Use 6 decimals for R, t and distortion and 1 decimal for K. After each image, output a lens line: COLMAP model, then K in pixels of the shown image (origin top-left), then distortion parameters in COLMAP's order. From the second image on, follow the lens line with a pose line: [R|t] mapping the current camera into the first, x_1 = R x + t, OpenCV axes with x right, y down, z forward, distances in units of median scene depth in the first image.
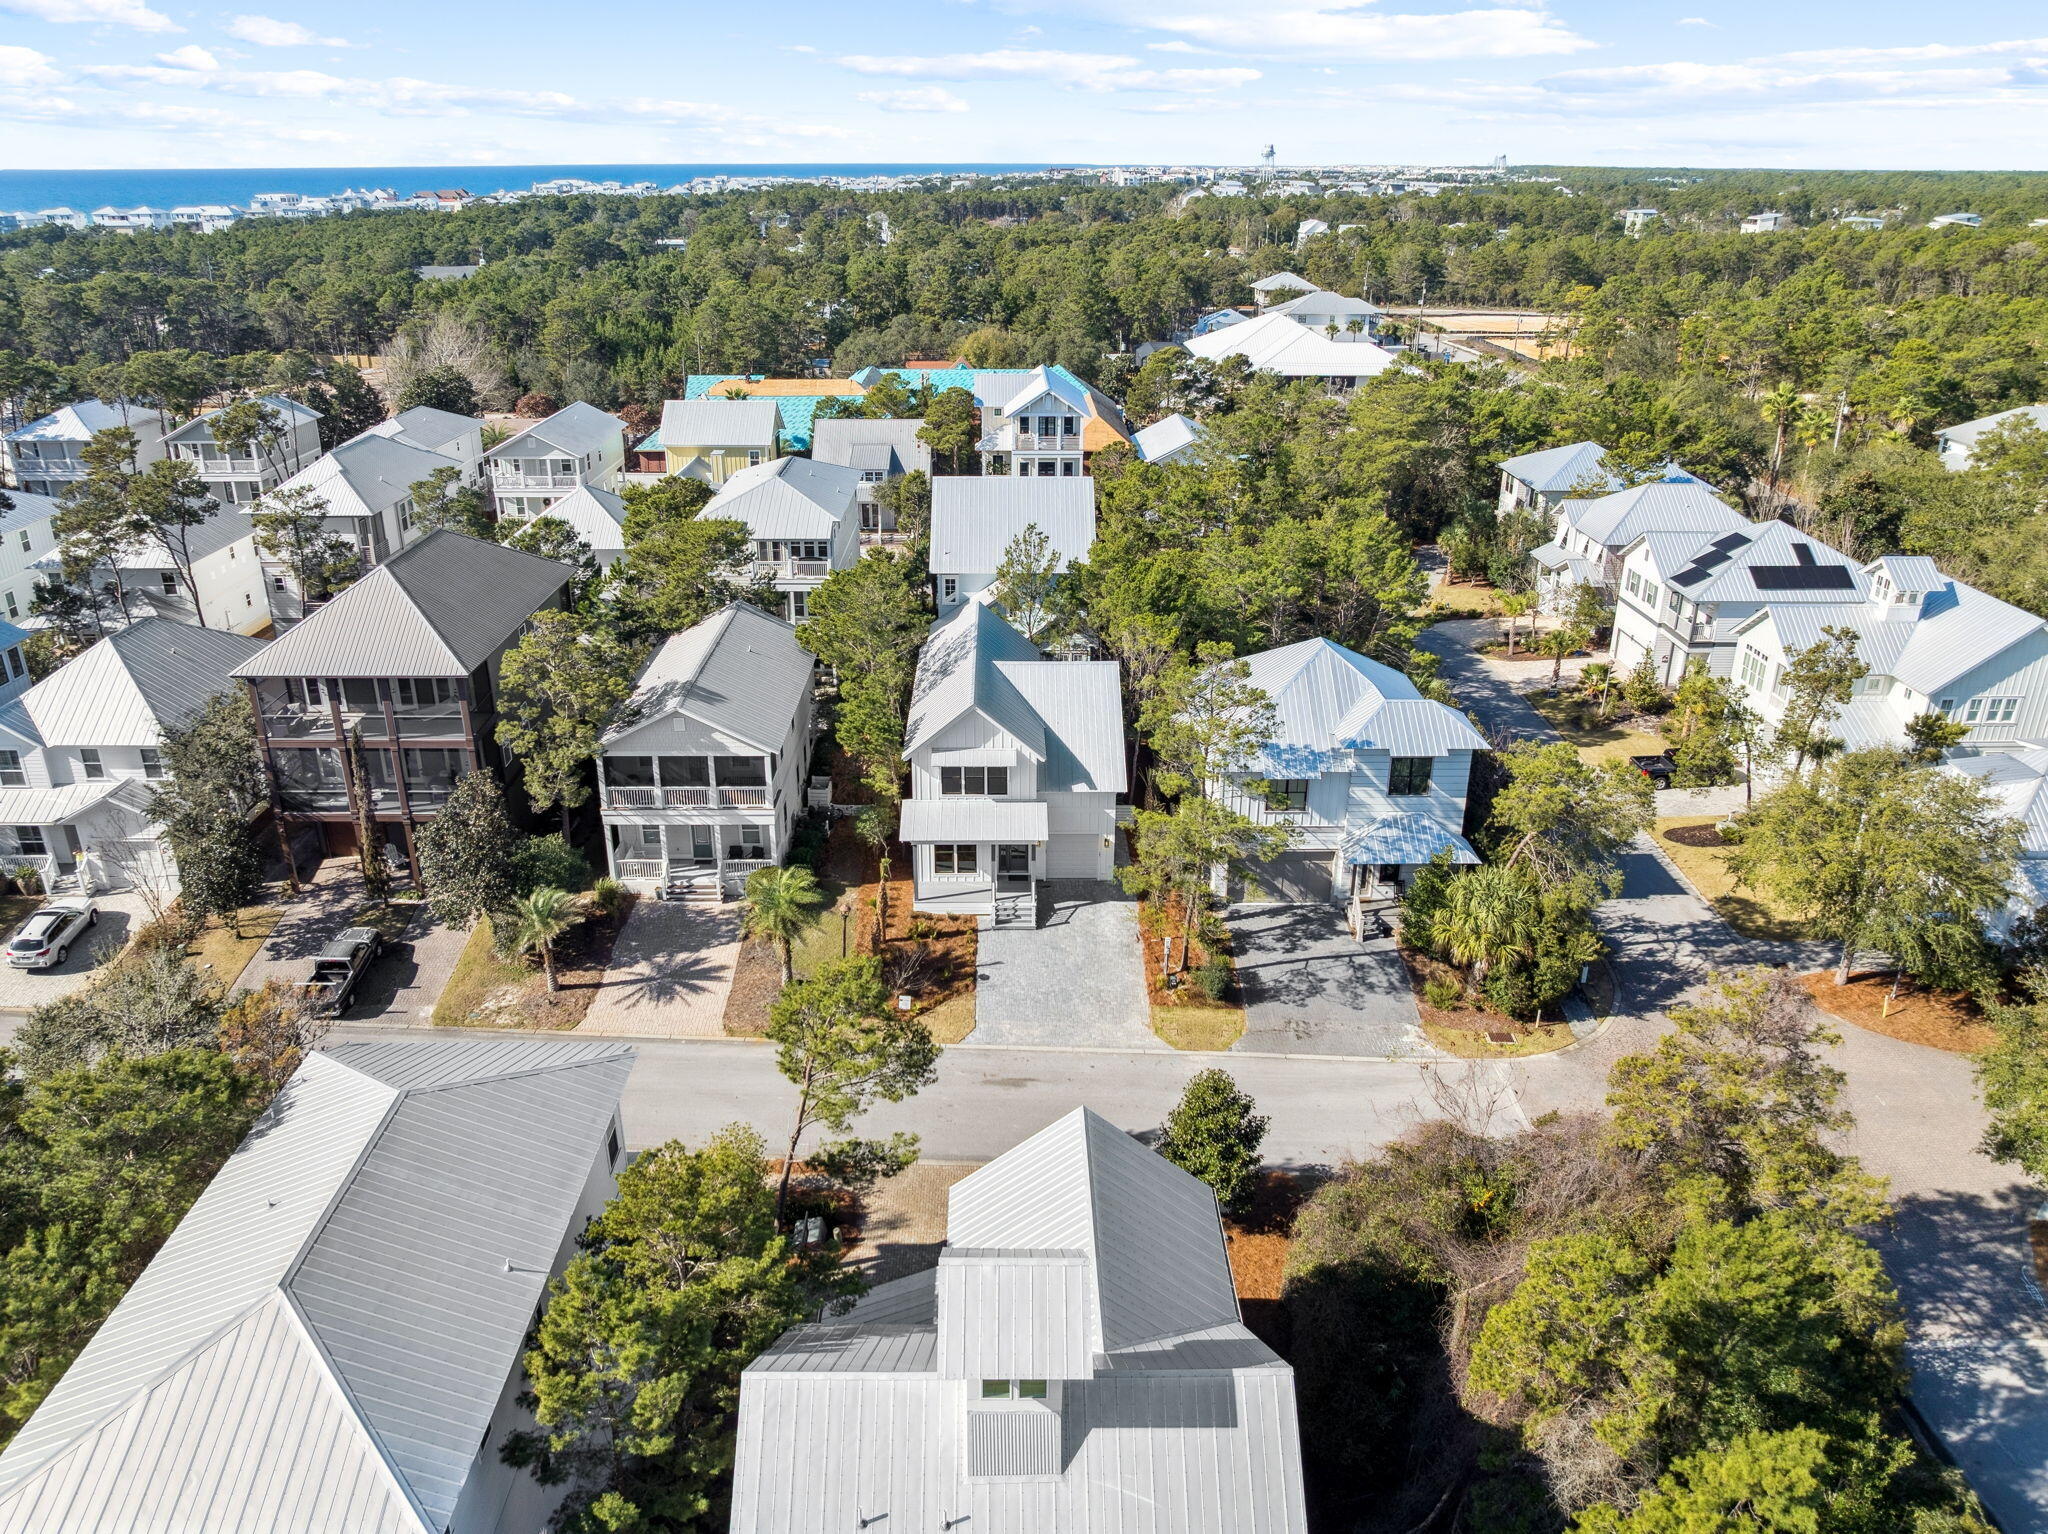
lens RADIAL K [[1459.7, 0, 1029.8], [0, 1459.7, 759.8], [0, 0, 1]] dist [-0.034550, -0.006189]
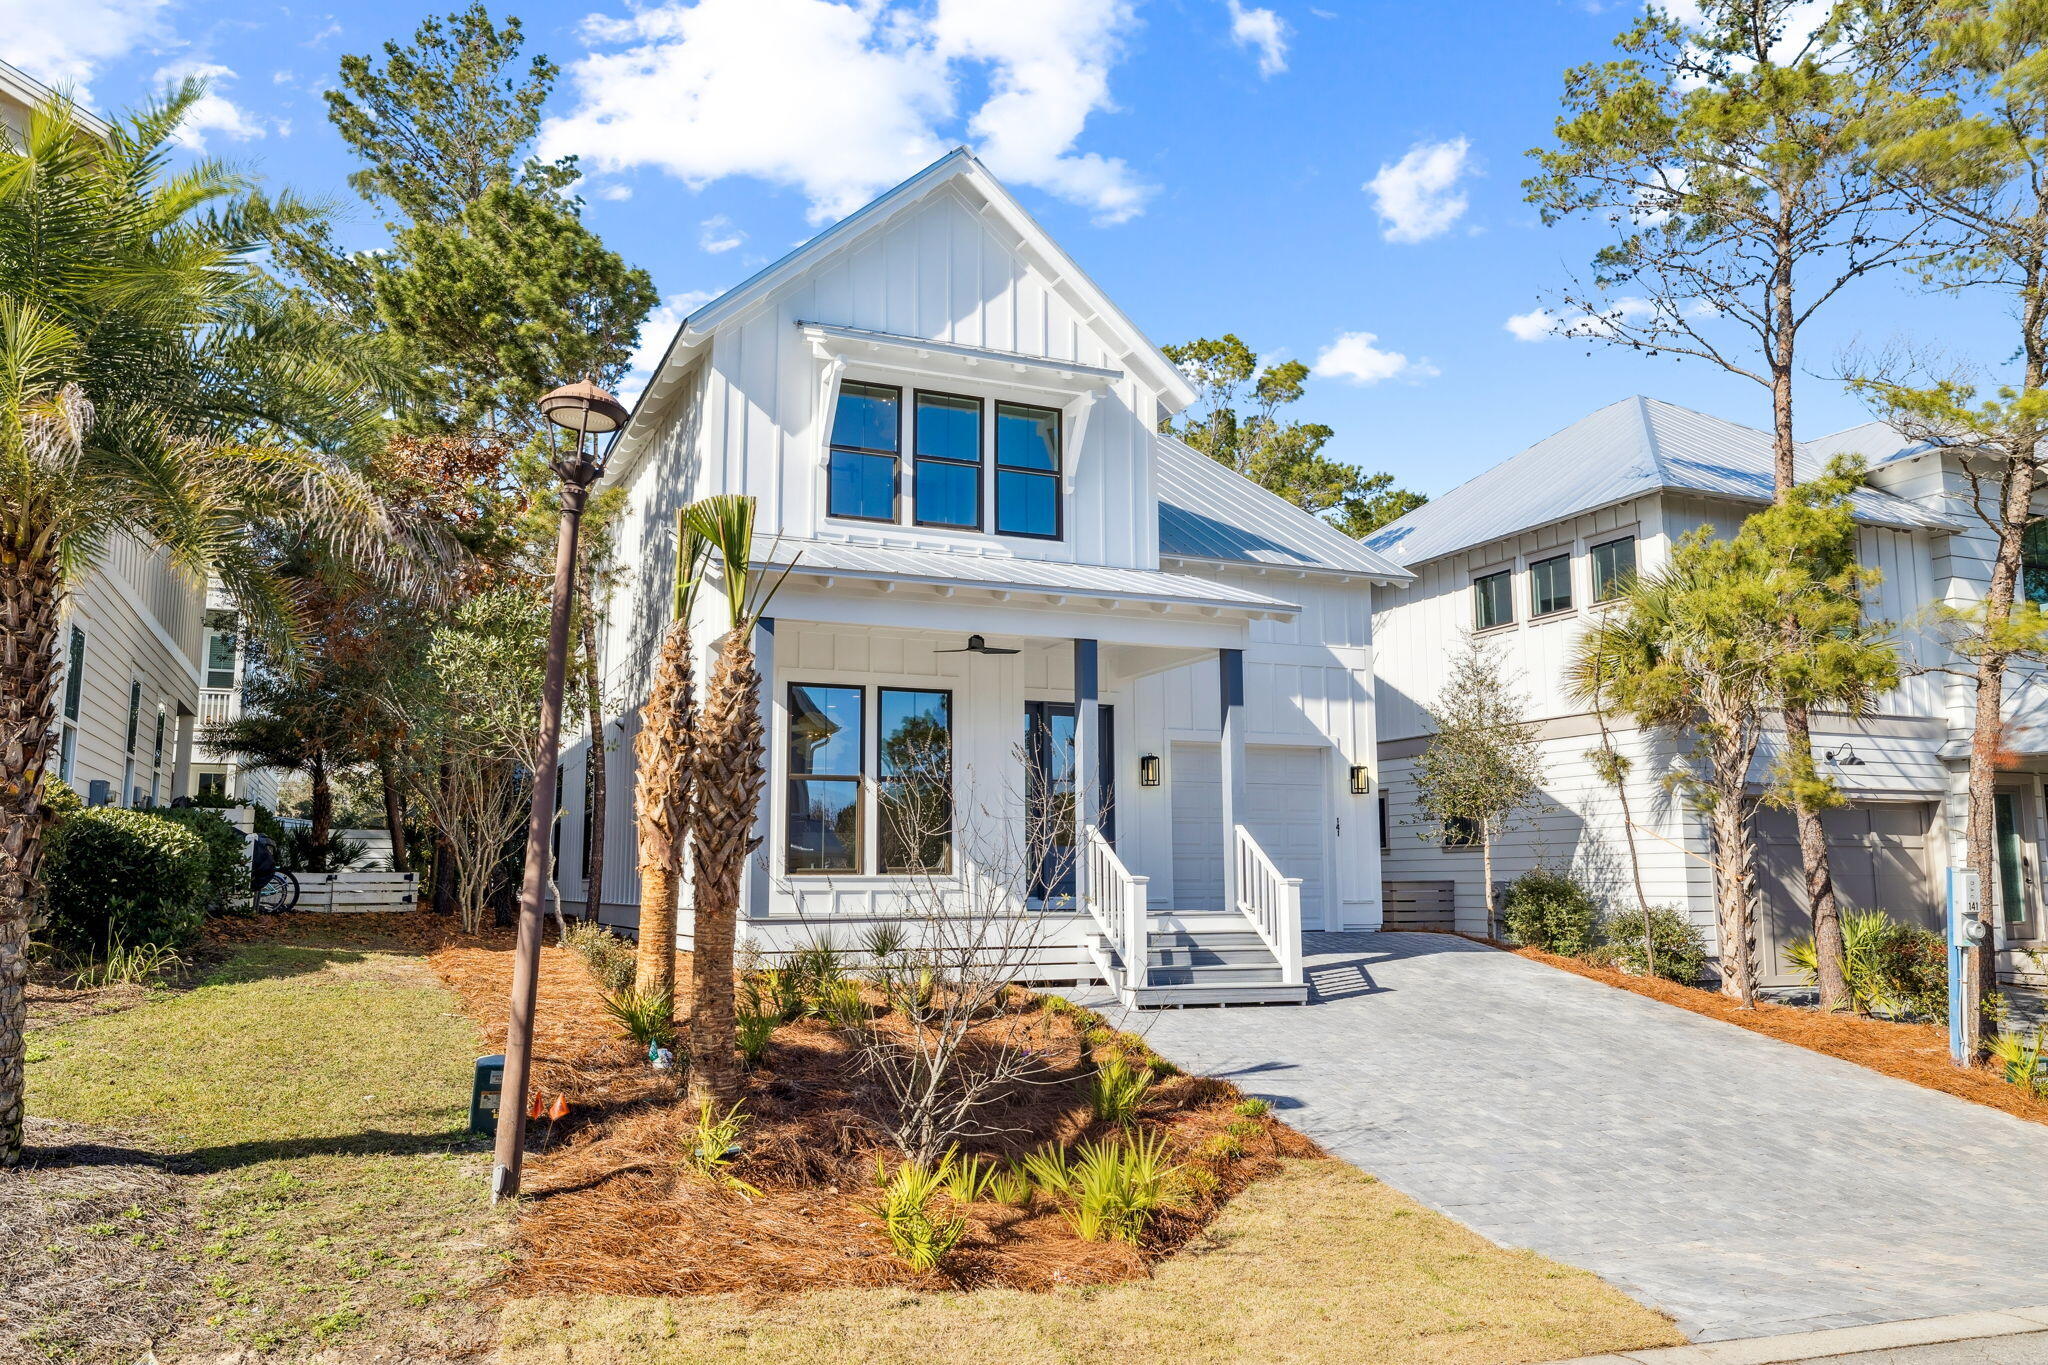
lens RADIAL K [[1509.3, 0, 1017.1], [0, 1509.3, 674.2], [0, 0, 1]] dist [-0.005485, -0.000227]
pose [[0.917903, 0.054246, 0.393079, -0.128078], [0.158052, 0.858657, -0.487573, 0.175755], [-0.363969, 0.509672, 0.779591, 0.799124]]
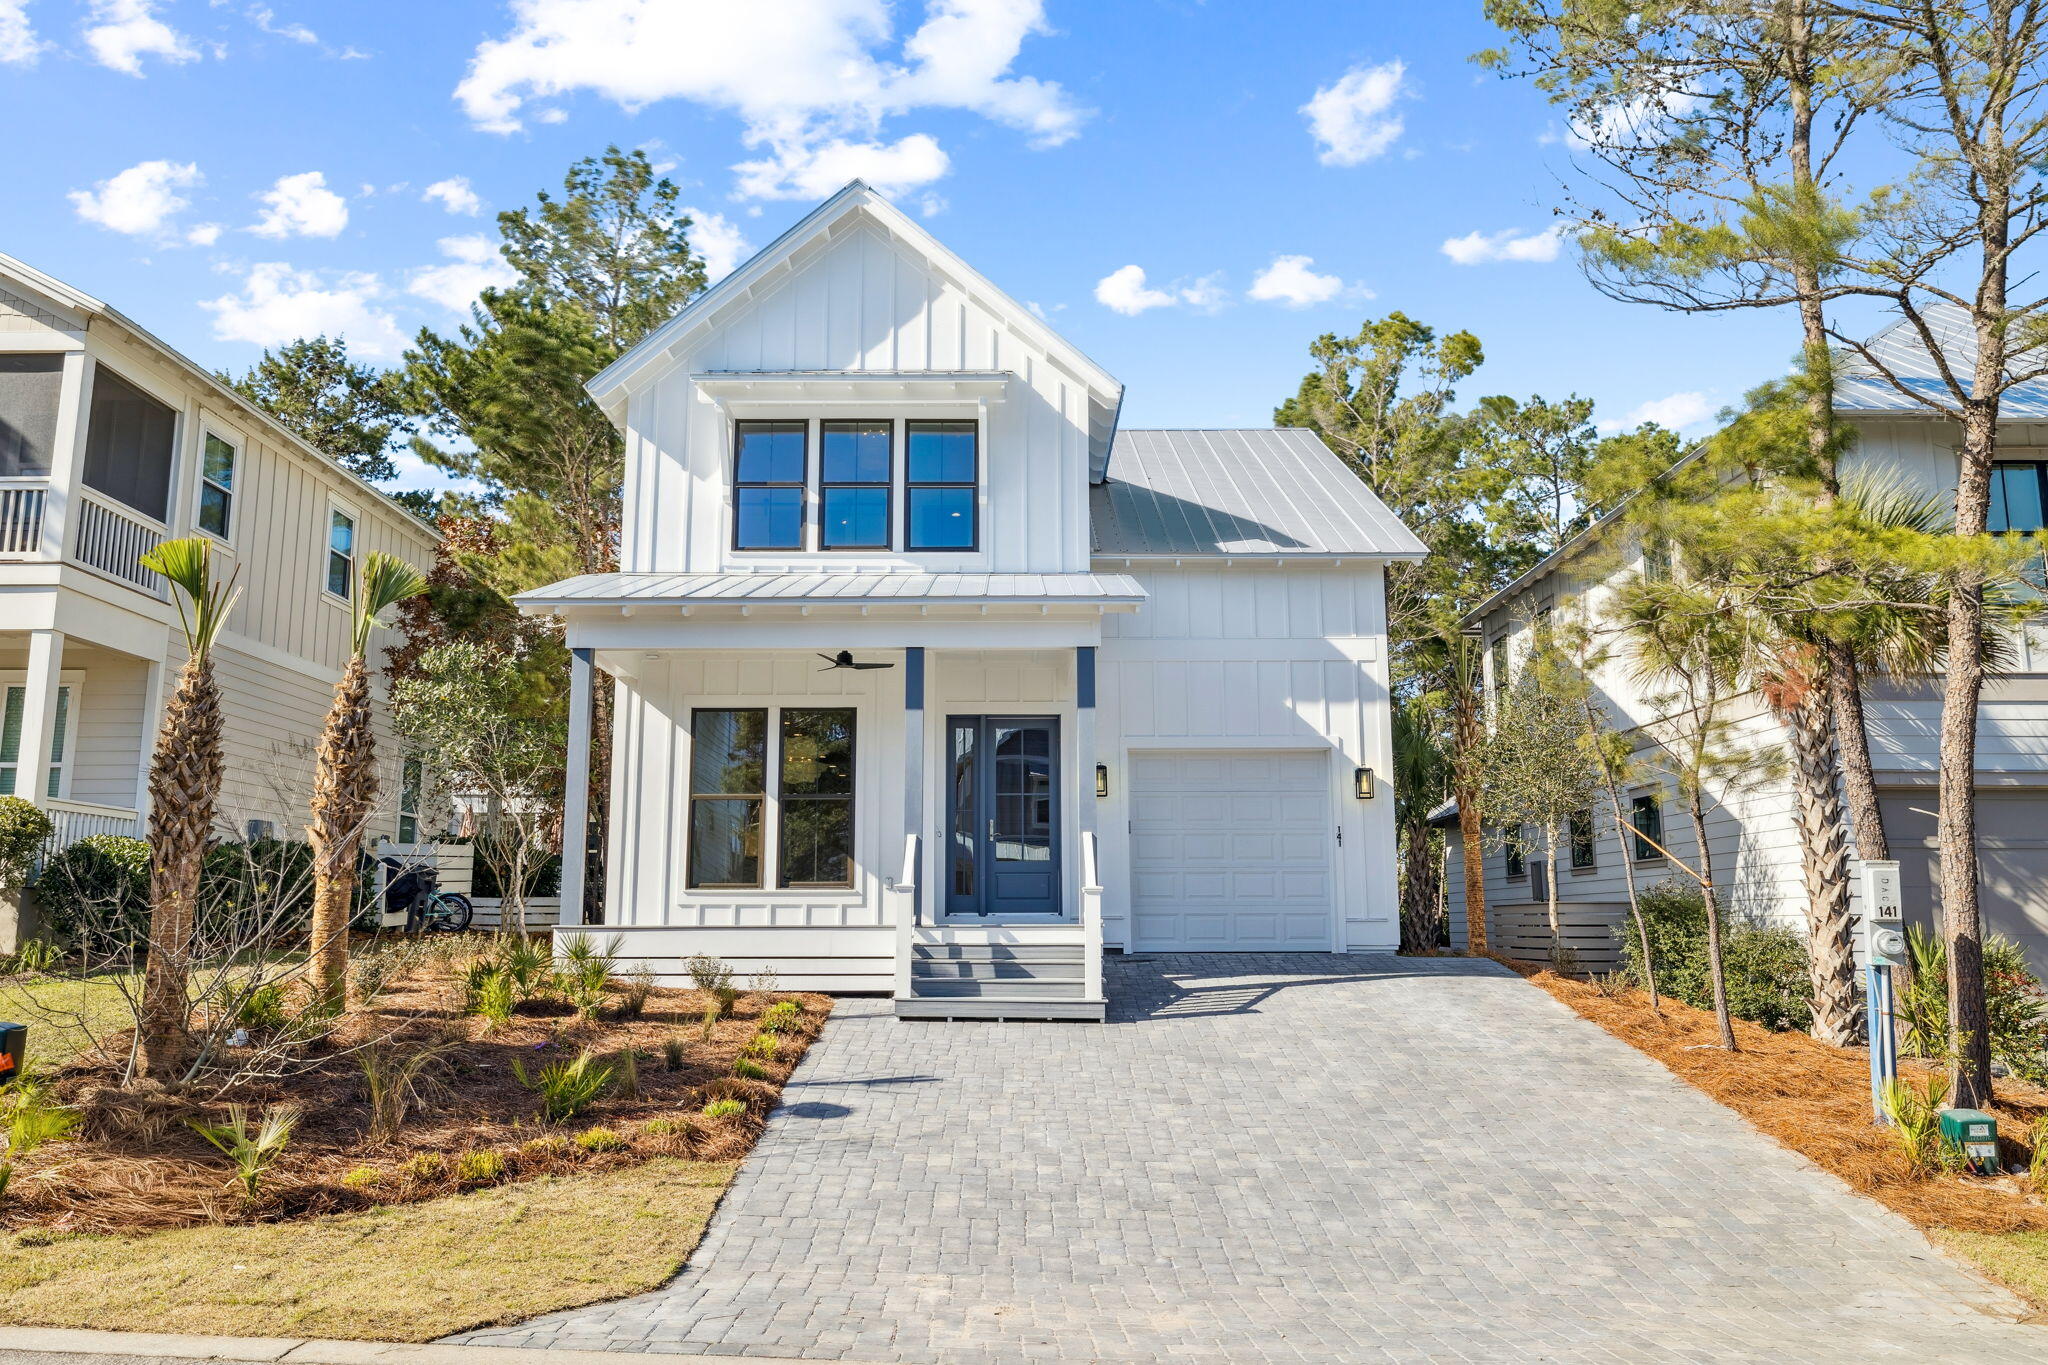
lens RADIAL K [[1492.9, 0, 1013.6], [0, 1492.9, 681.5], [0, 0, 1]] dist [-0.003843, 0.009404]
pose [[0.999967, -0.000818, -0.008021, -0.006982], [-0.003652, 0.840978, -0.541057, 0.187425], [0.007188, 0.541069, 0.840948, 0.784586]]
